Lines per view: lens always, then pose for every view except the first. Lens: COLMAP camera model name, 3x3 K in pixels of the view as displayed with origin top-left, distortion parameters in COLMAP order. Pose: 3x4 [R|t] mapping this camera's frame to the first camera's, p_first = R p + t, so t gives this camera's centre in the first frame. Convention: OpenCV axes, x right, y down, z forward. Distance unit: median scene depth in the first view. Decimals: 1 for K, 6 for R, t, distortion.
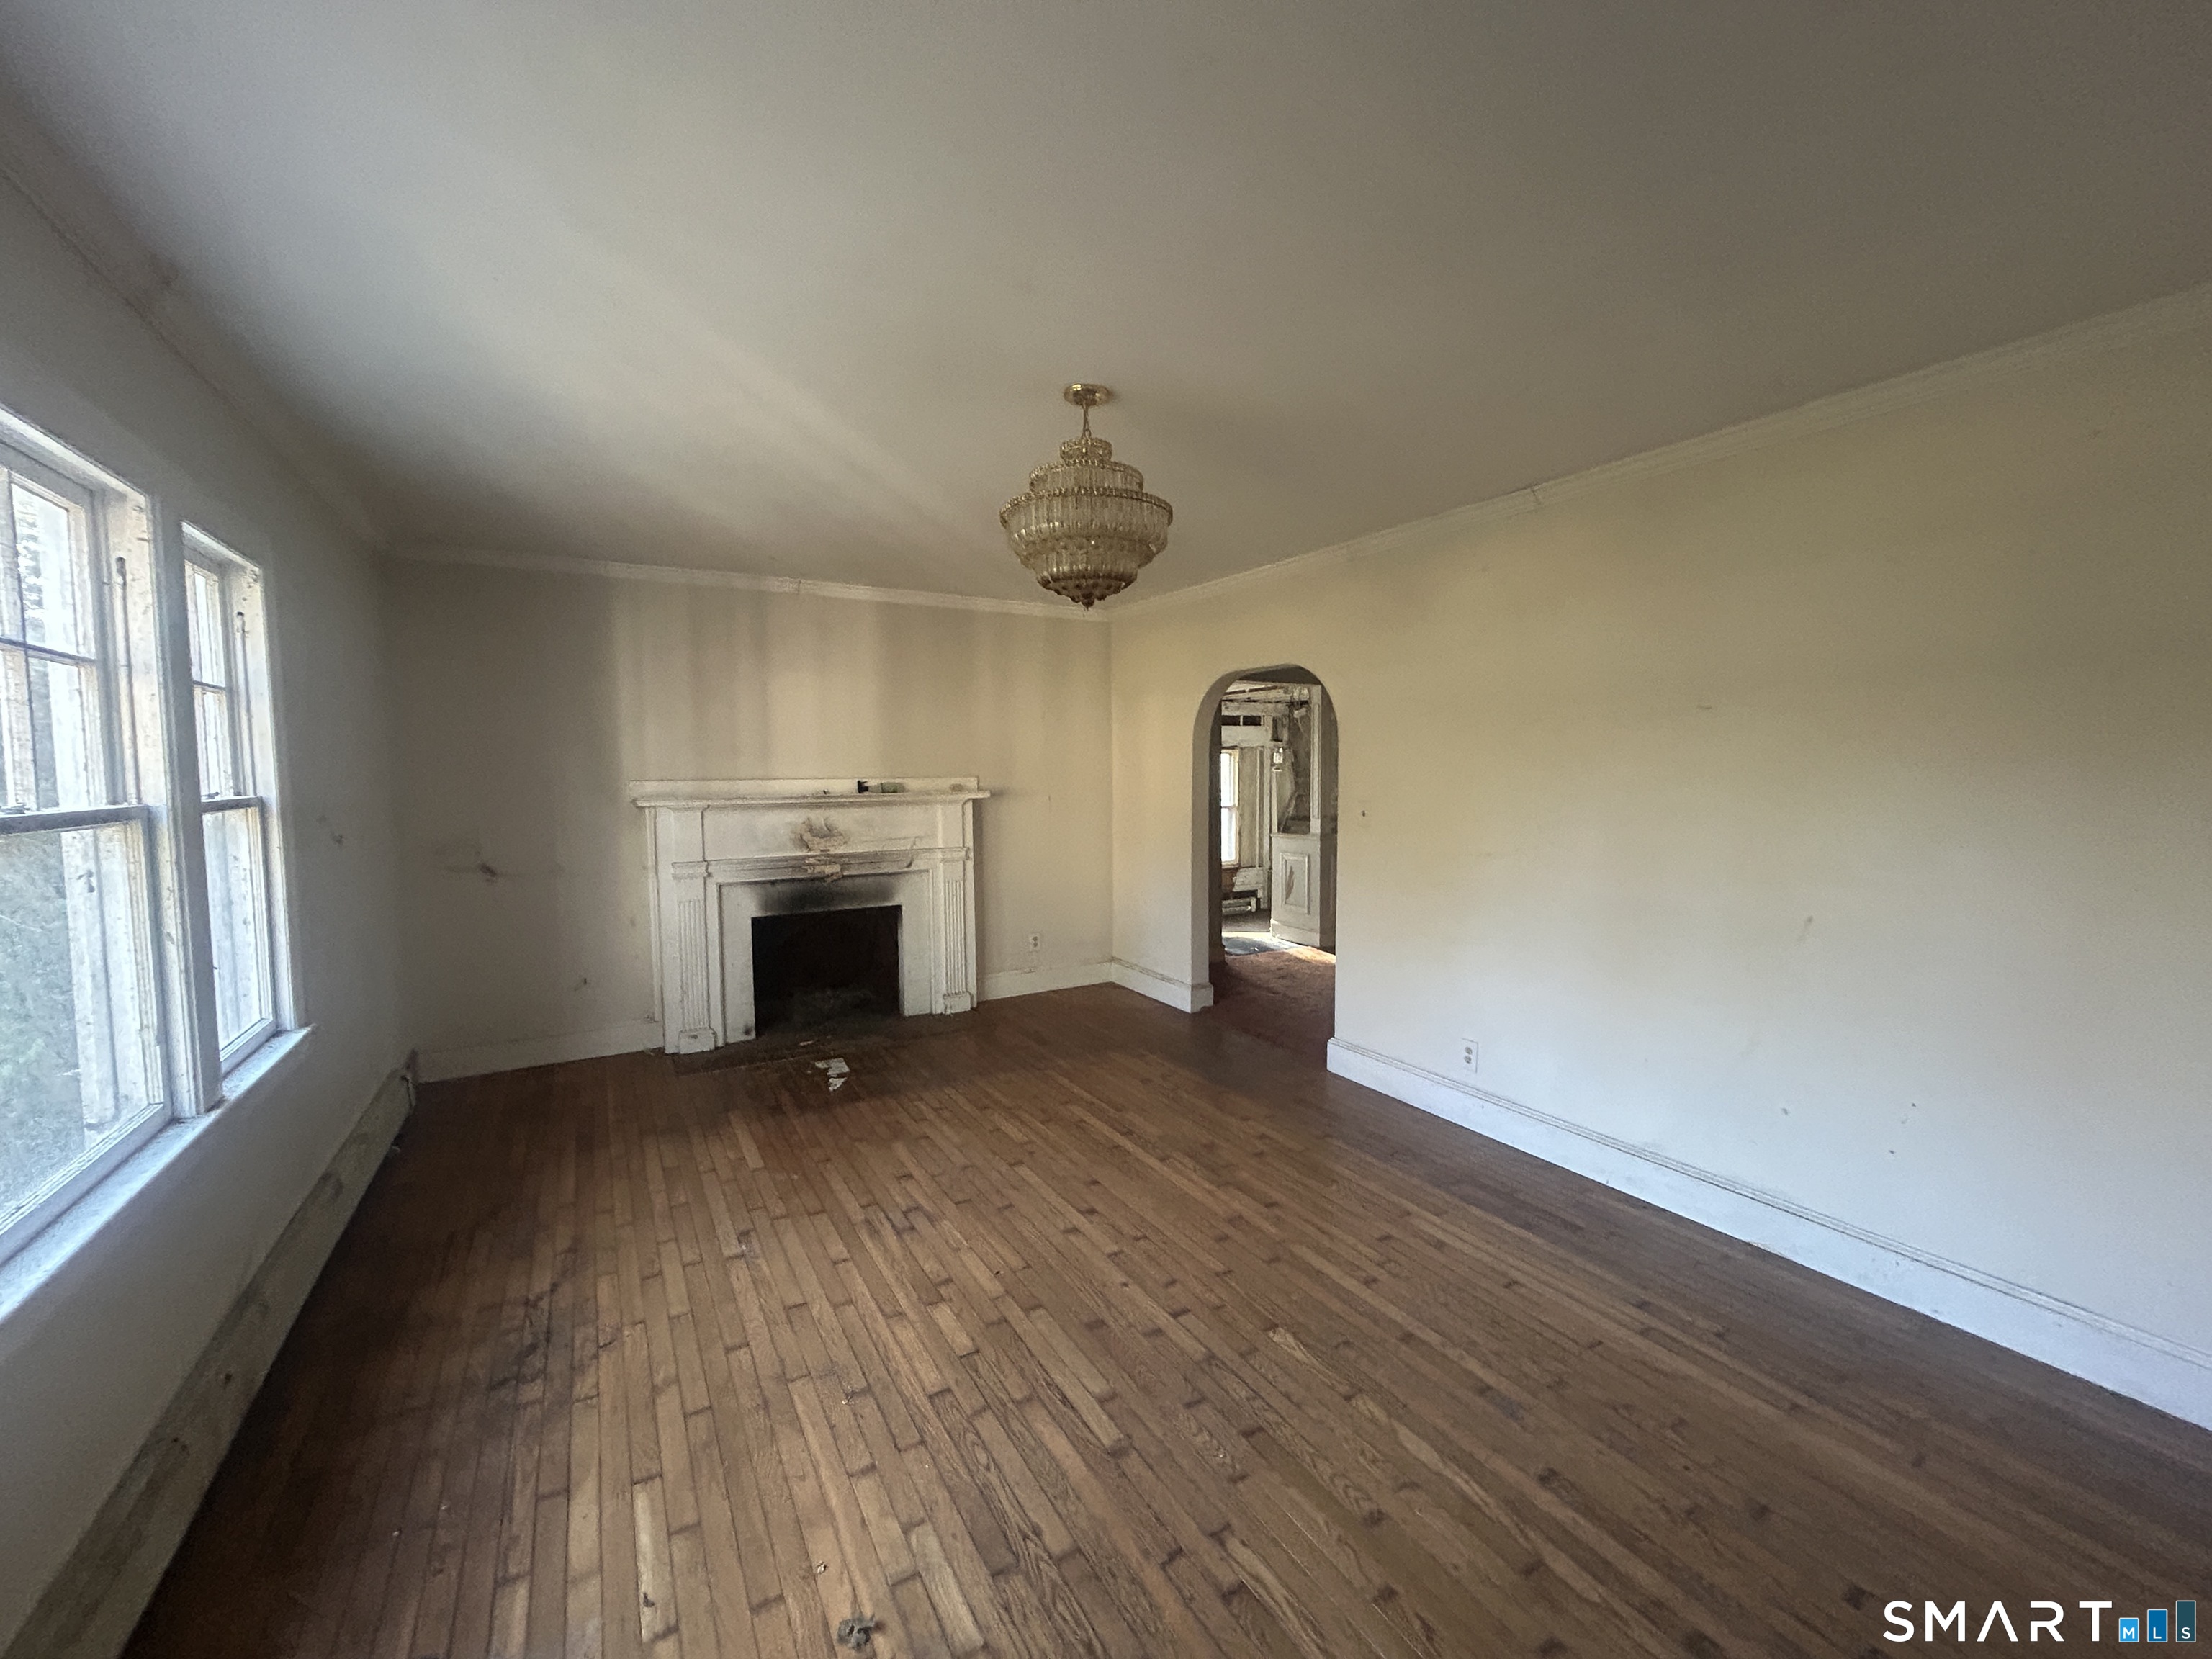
lens RADIAL K [[894.5, 0, 1105.8], [0, 894.5, 820.1], [0, 0, 1]] dist [-0.001810, 0.001997]
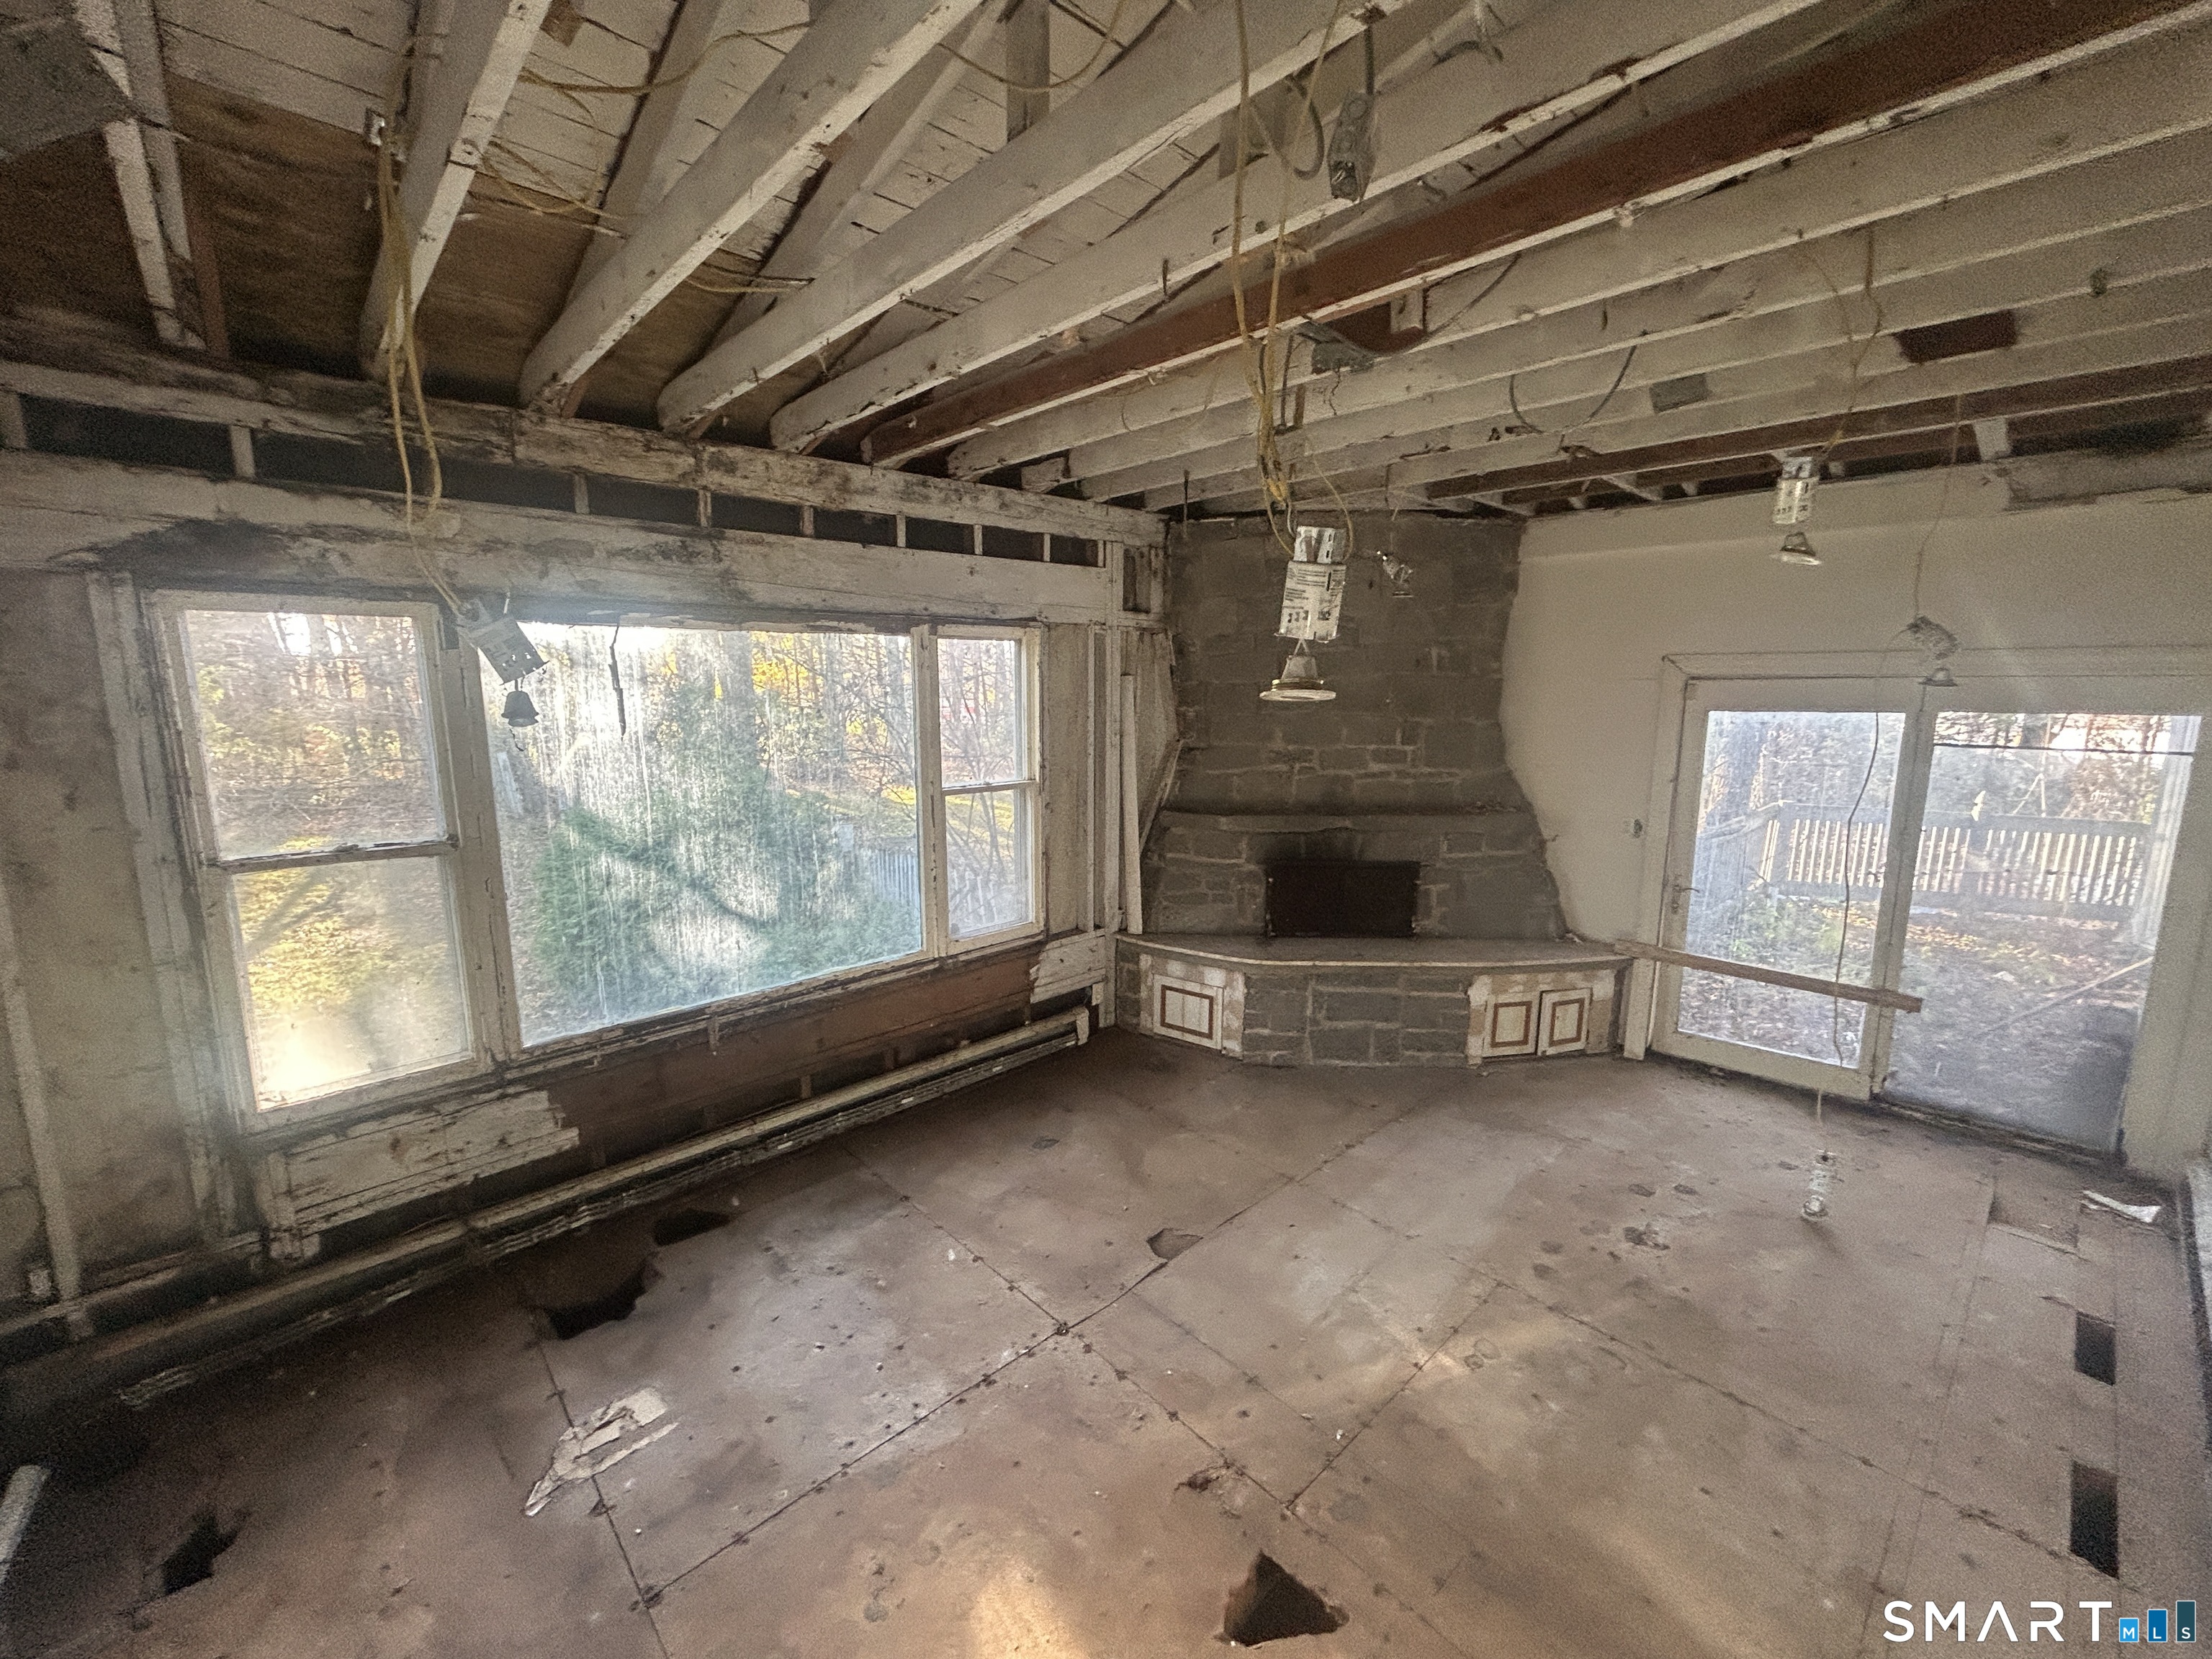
lens RADIAL K [[894.5, 0, 1104.2], [0, 894.5, 828.8], [0, 0, 1]] dist [-0.001810, 0.001997]
pose [[0.975311, -0.029321, 0.218882, 0.089593], [0.007722, 0.995069, 0.098888, -0.032515], [-0.220702, -0.094757, 0.970728, 0.617058]]
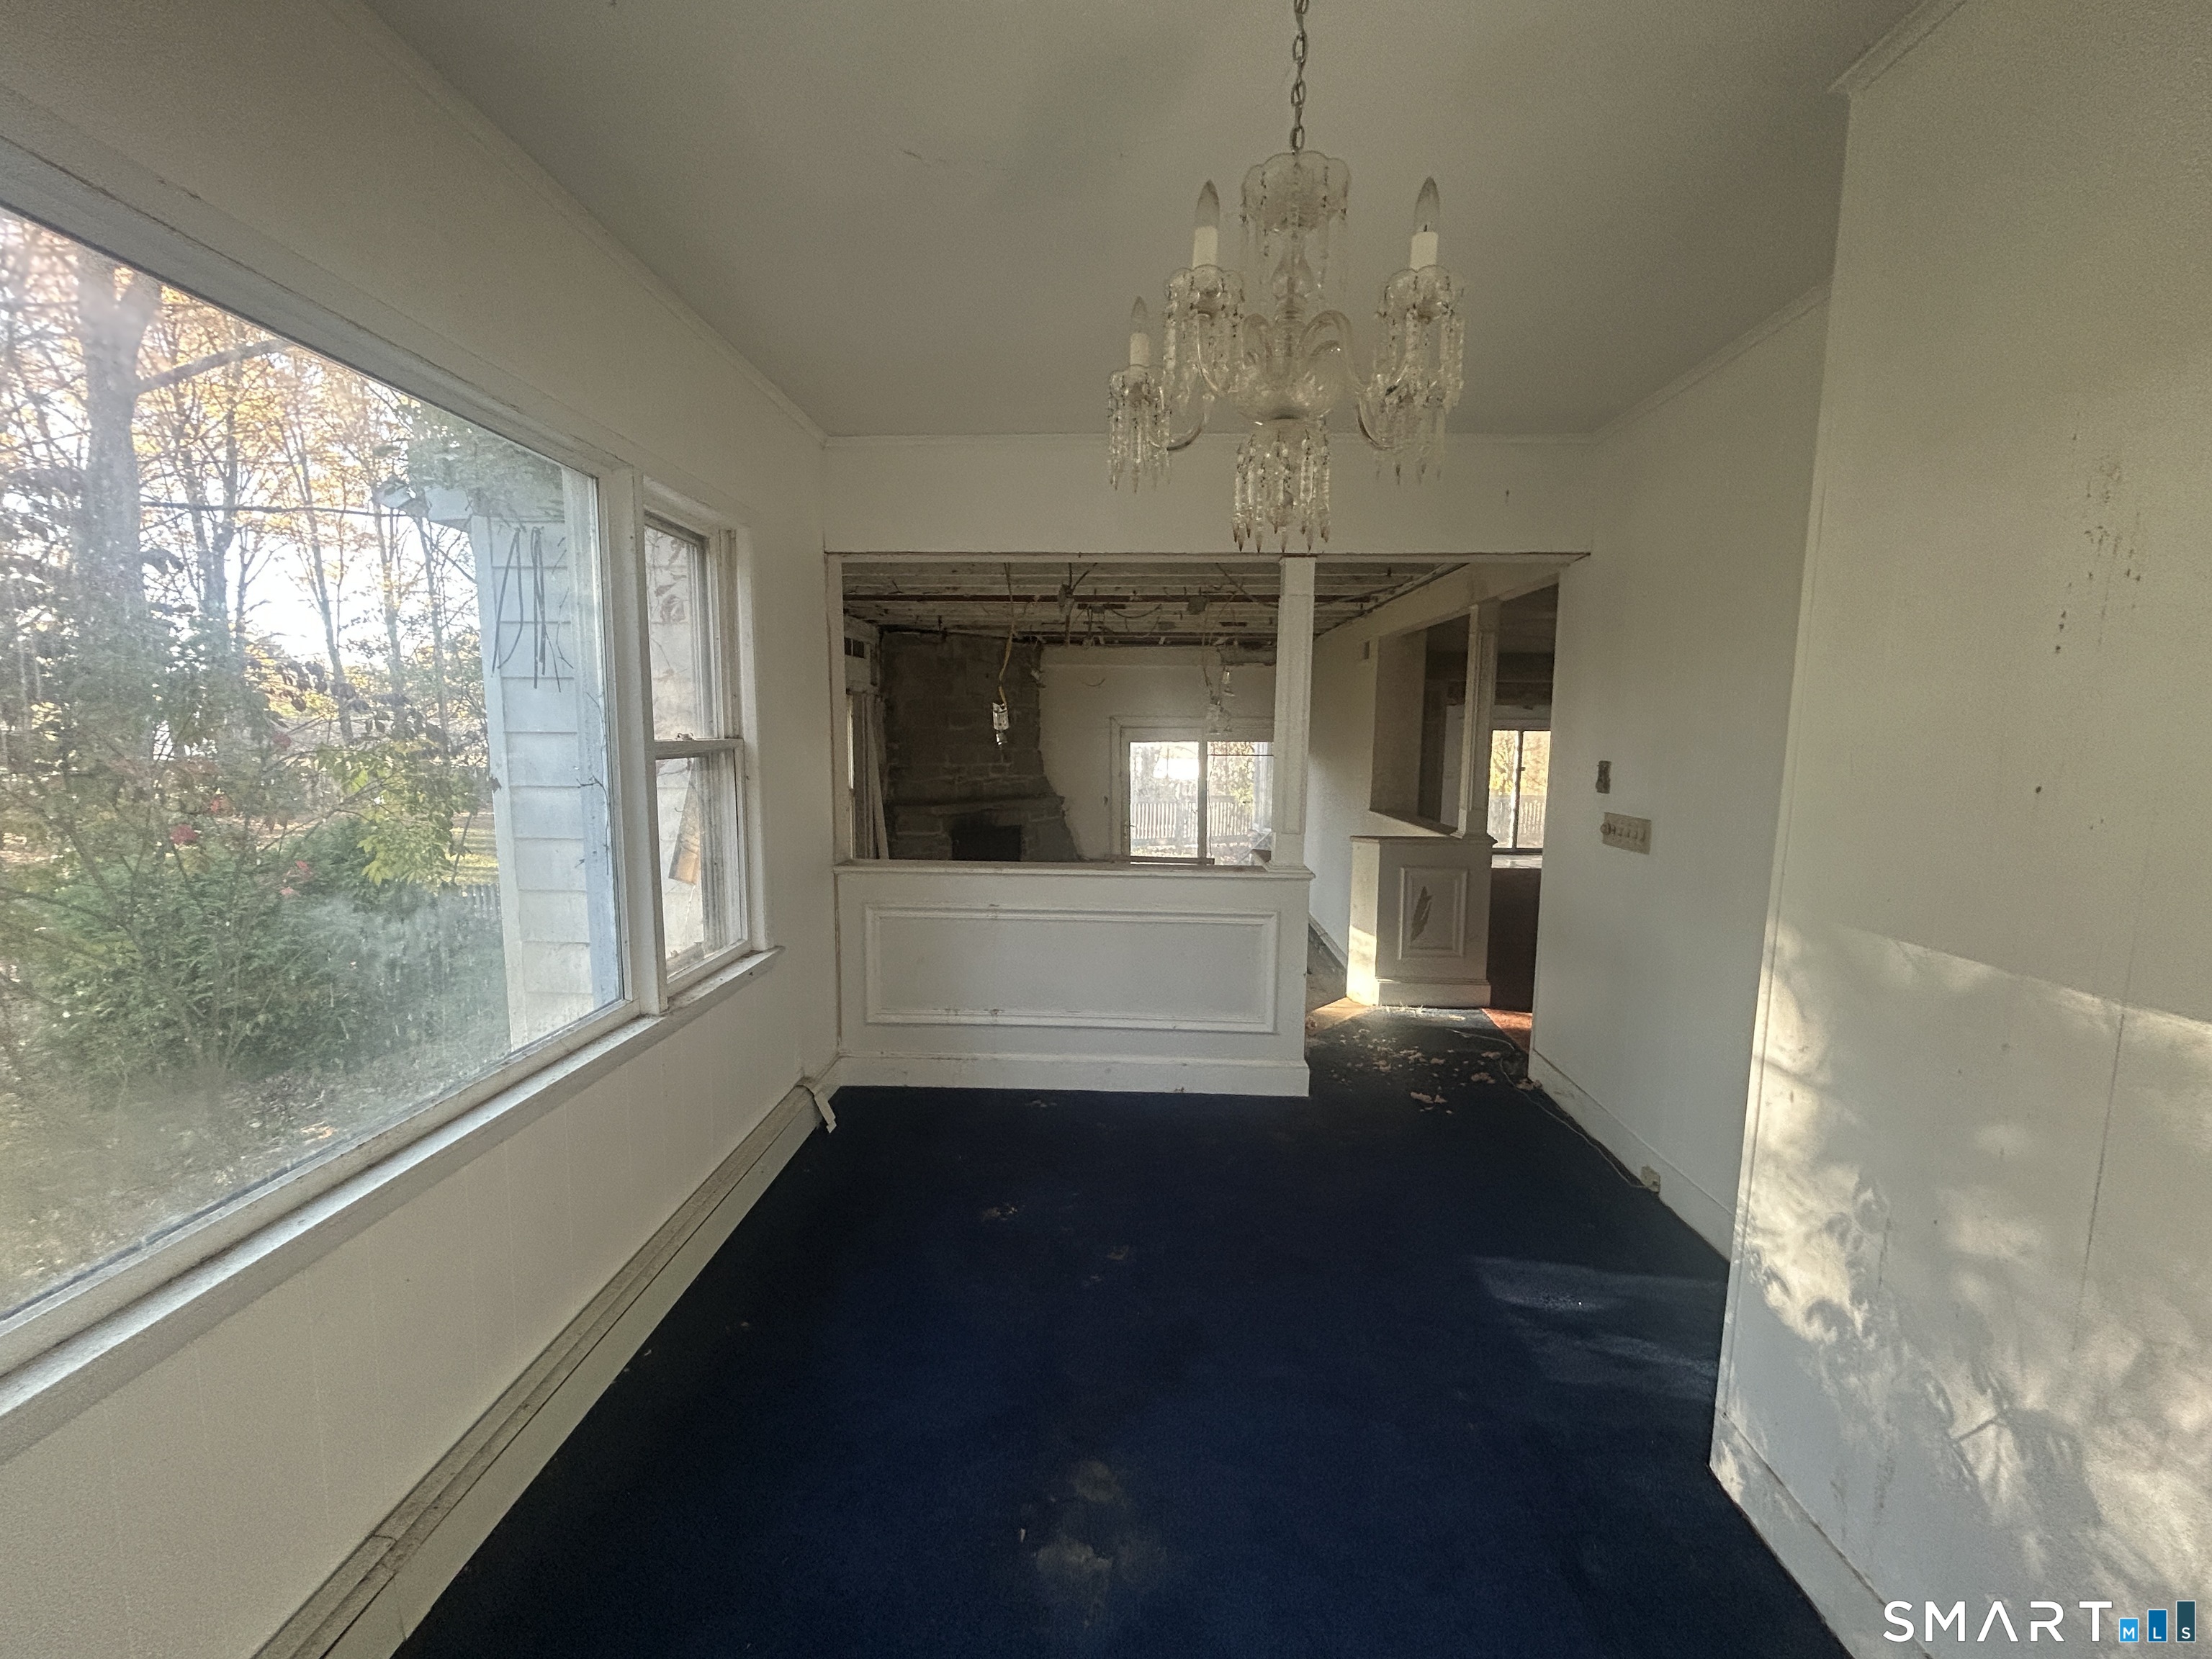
lens RADIAL K [[894.5, 0, 1104.2], [0, 894.5, 829.0], [0, 0, 1]] dist [-0.001810, 0.001997]
pose [[0.528159, -0.083576, 0.845023, -0.275824], [0.045466, 0.996500, 0.070140, -0.022664], [-0.847927, 0.001375, 0.530111, 0.522251]]
